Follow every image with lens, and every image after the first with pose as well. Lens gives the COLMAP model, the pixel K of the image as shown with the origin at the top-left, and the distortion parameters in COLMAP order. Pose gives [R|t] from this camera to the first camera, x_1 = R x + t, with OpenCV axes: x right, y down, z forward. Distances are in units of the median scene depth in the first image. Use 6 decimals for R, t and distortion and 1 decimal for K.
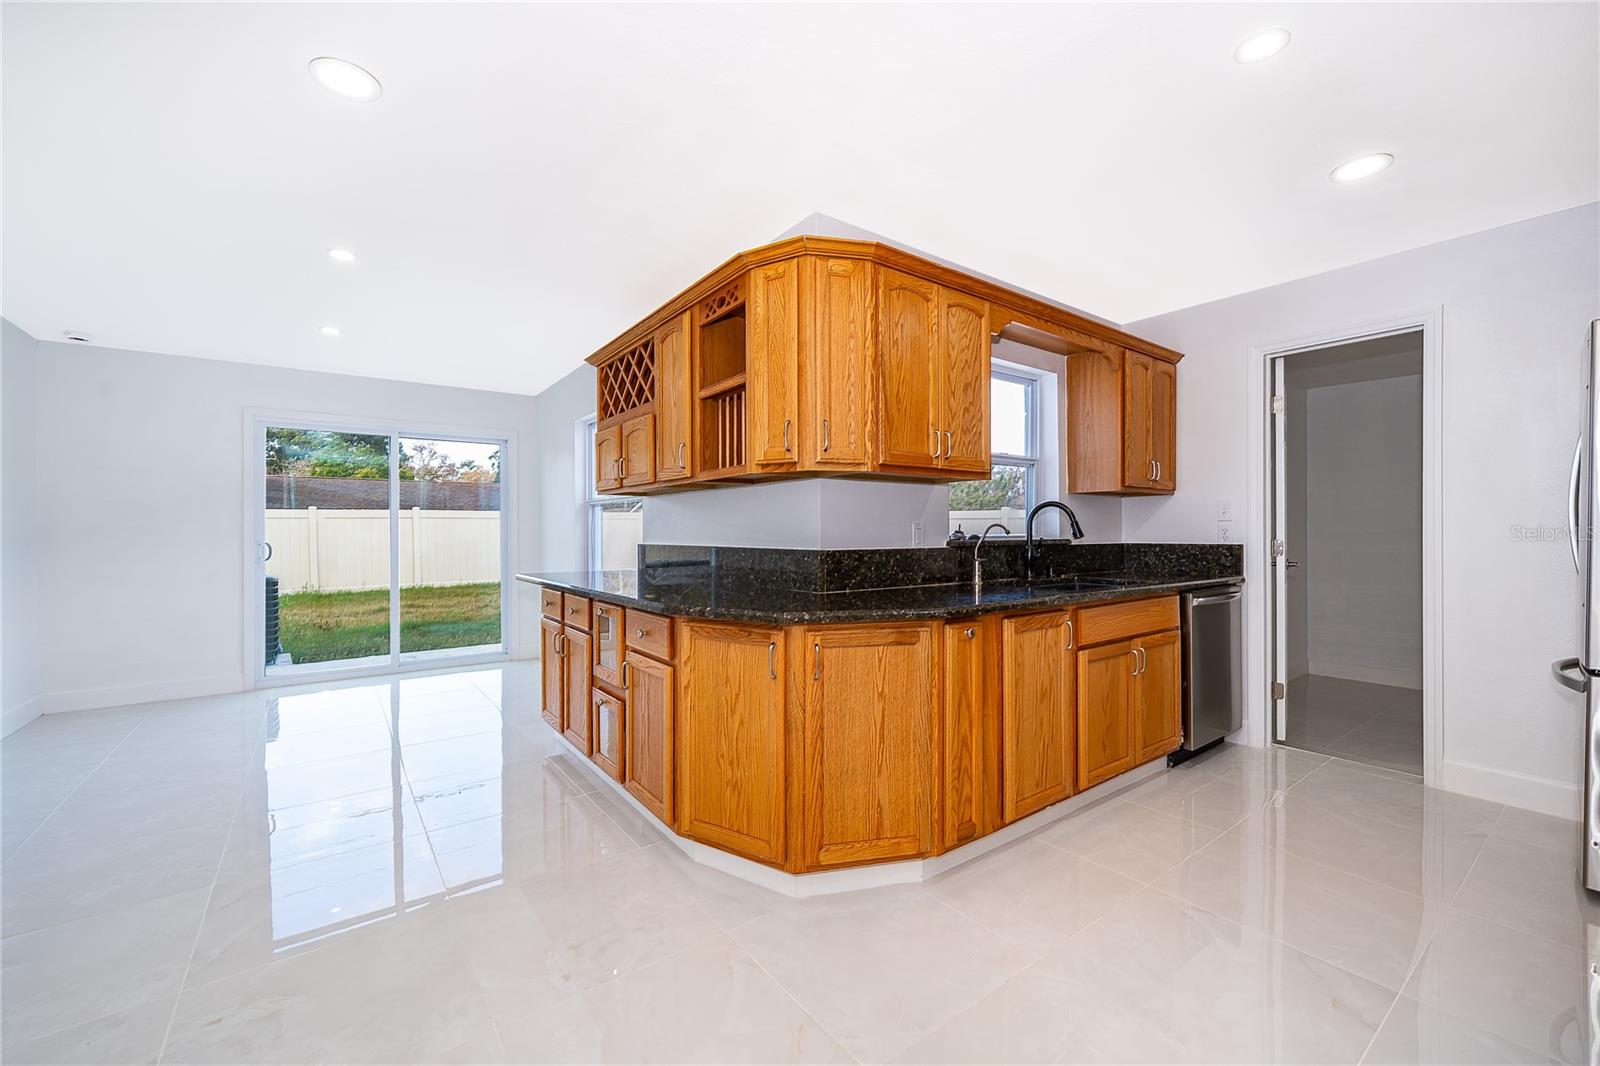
lens RADIAL K [[646.5, 0, 800.0], [0, 646.5, 533.0], [0, 0, 1]] dist [-0.000649, -0.000139]
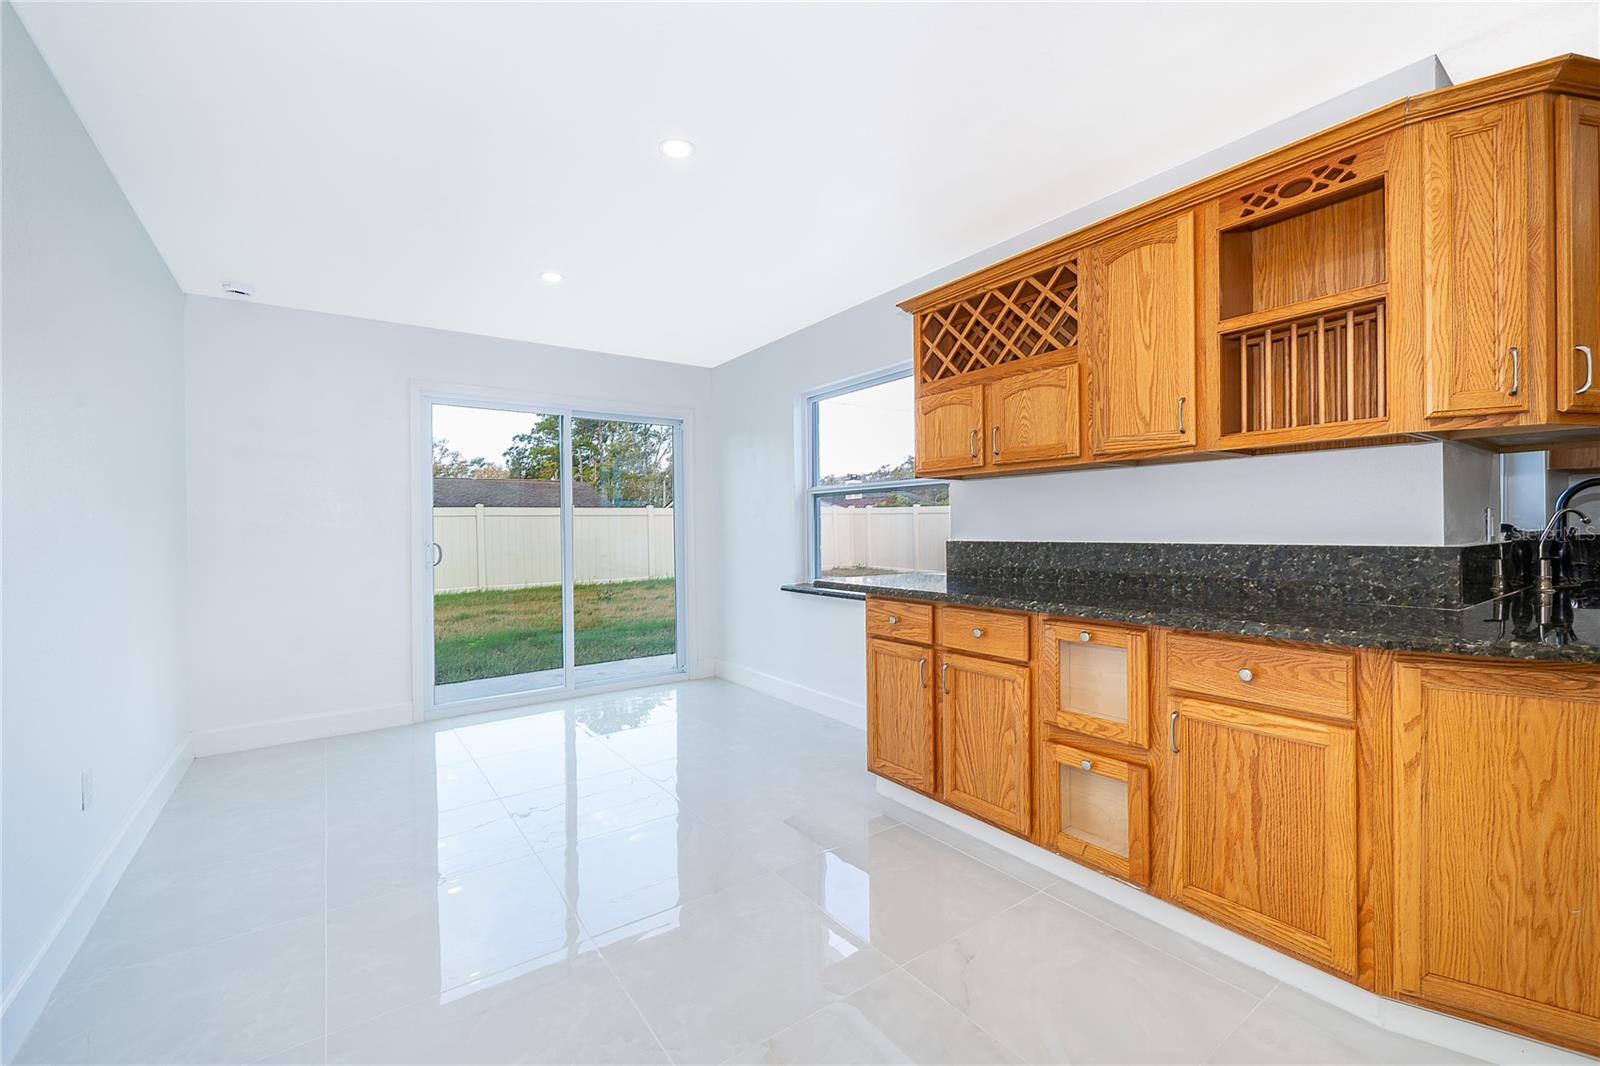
lens RADIAL K [[666.8, 0, 799.1], [0, 666.8, 530.1], [0, 0, 1]] dist [-0.001827, -0.000374]
pose [[0.999826, -0.007965, -0.016865, -0.597199], [0.007968, 0.999968, 0.000123, 0.002433], [0.016863, -0.000258, 0.999858, 0.263478]]
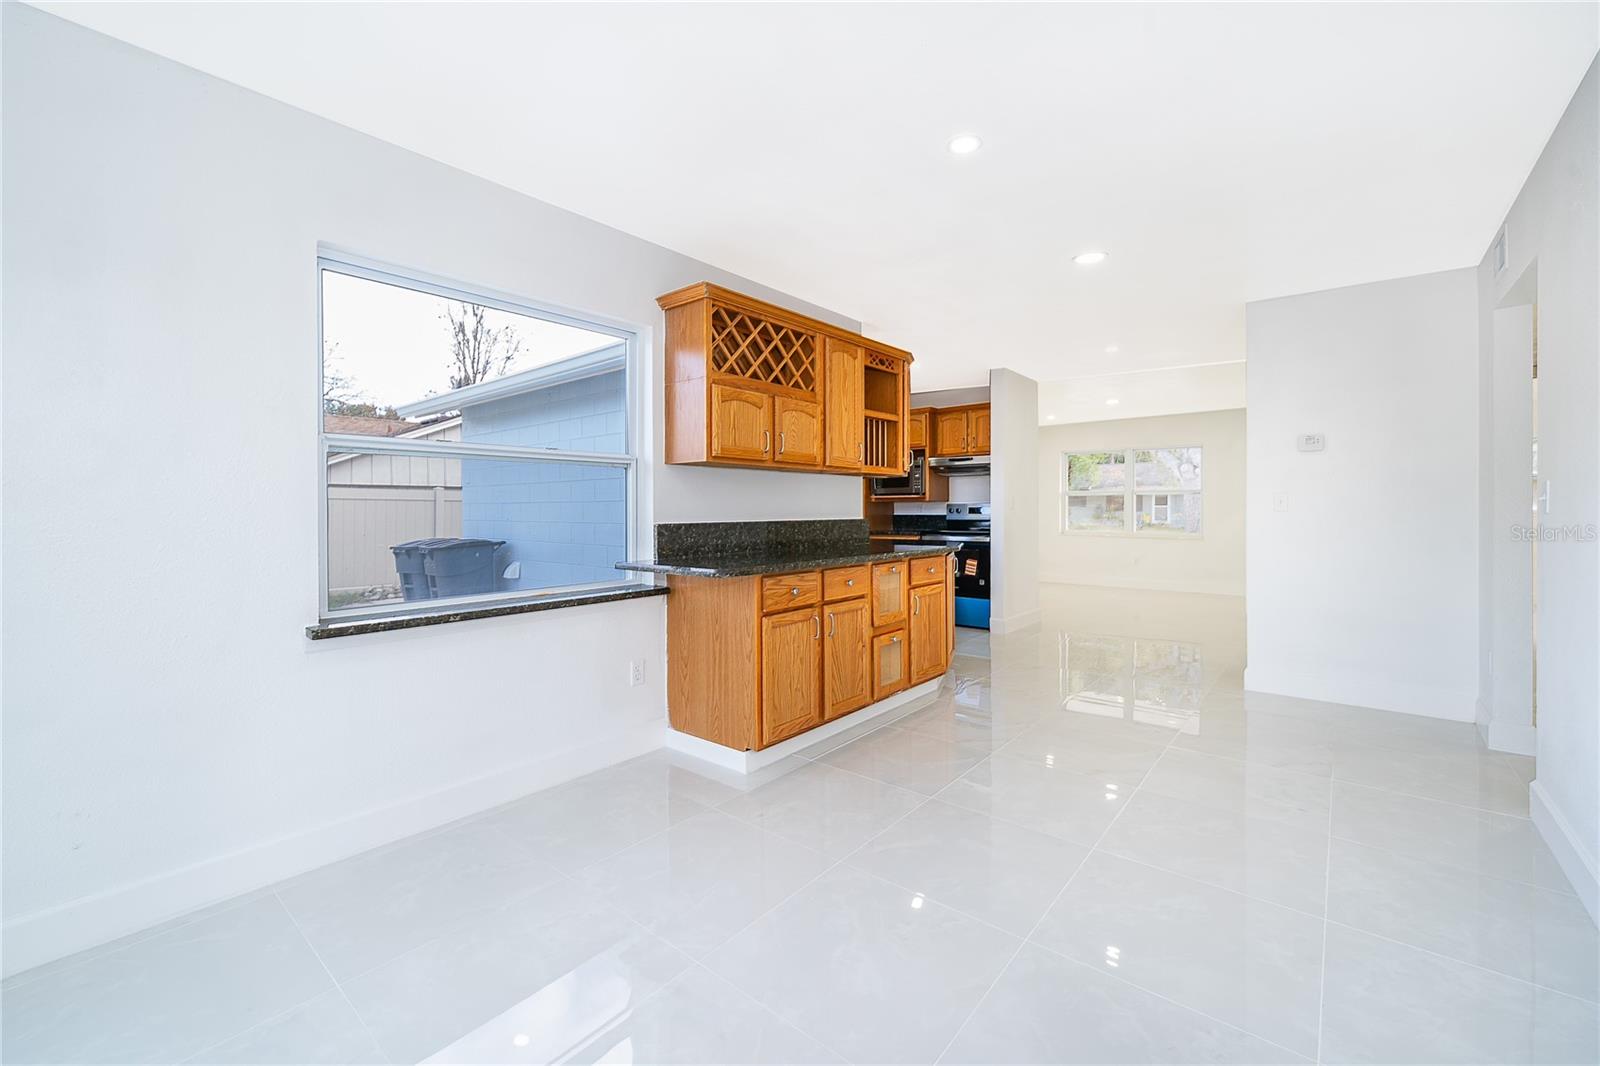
lens RADIAL K [[643.9, 0, 804.6], [0, 643.9, 509.8], [0, 0, 1]] dist [-0.000464, -0.000103]
pose [[-0.235668, 0.003532, 0.971827, -1.490969], [0.008235, 0.999965, -0.001637, 0.003324], [-0.971799, 0.007617, -0.235689, 1.450313]]
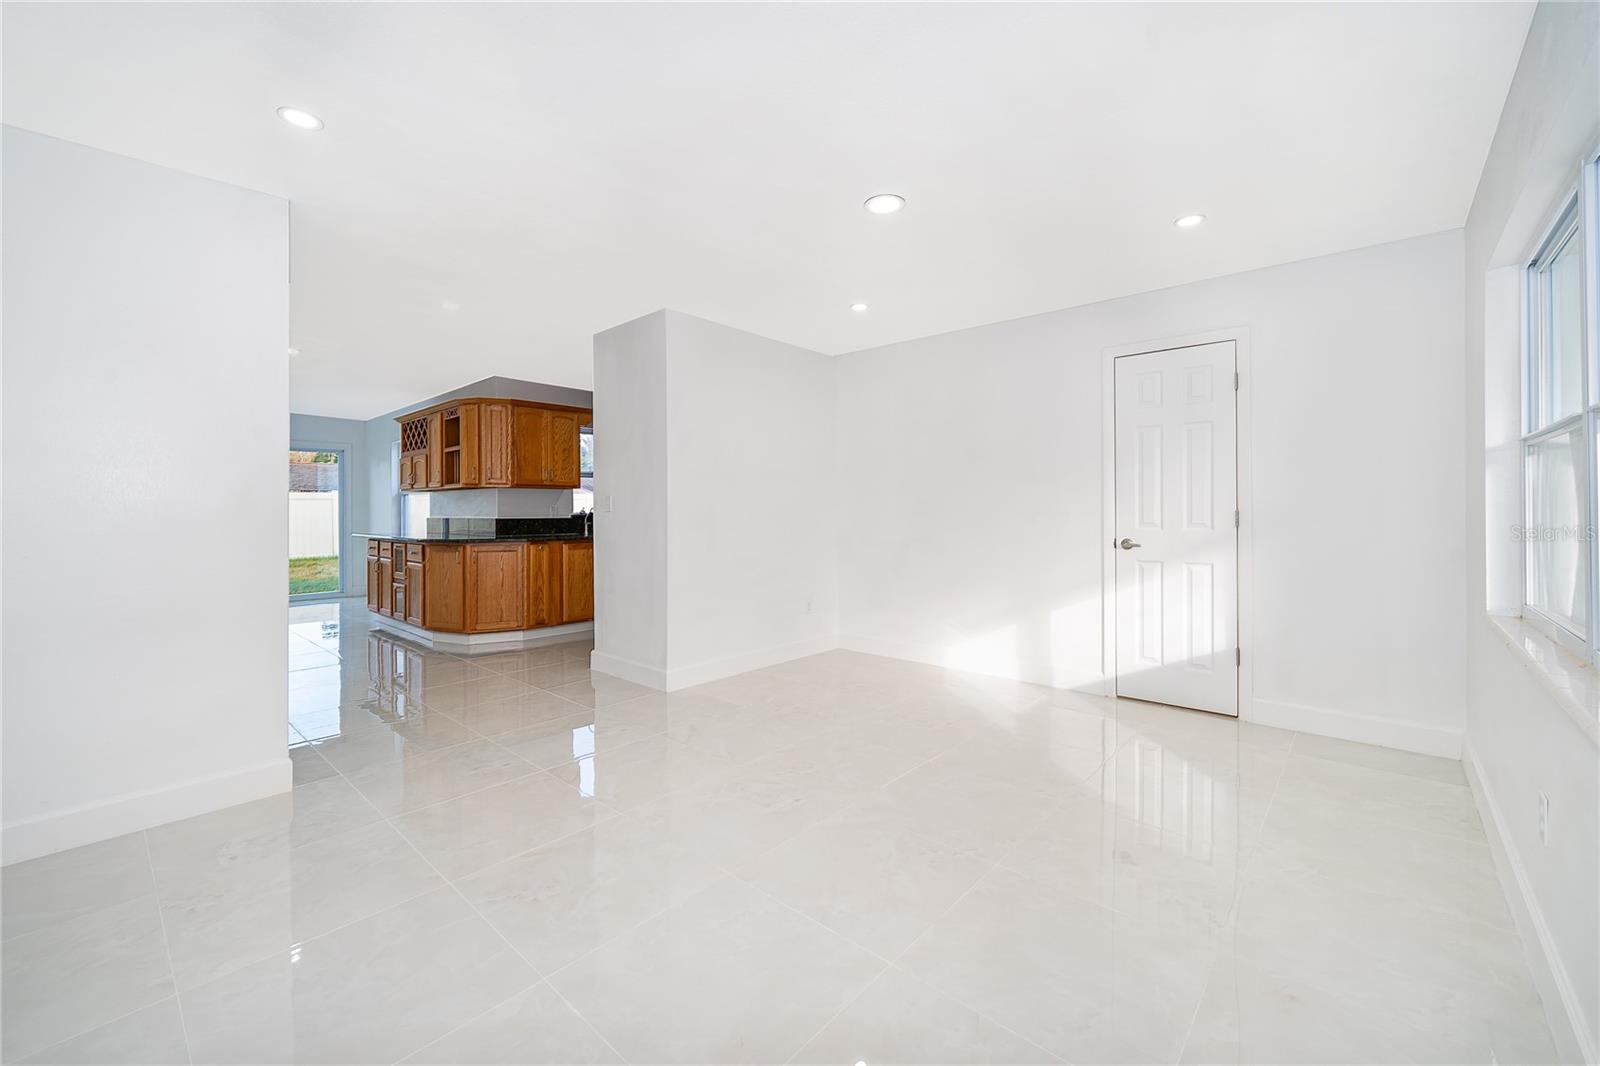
lens RADIAL K [[643.9, 0, 804.6], [0, 643.9, 509.8], [0, 0, 1]] dist [-0.000464, -0.000103]
pose [[0.978568, -0.001739, 0.205916, 0.604773], [0.002196, 0.999996, -0.001993, 0.001366], [-0.205912, 0.002402, 0.978568, -1.443074]]
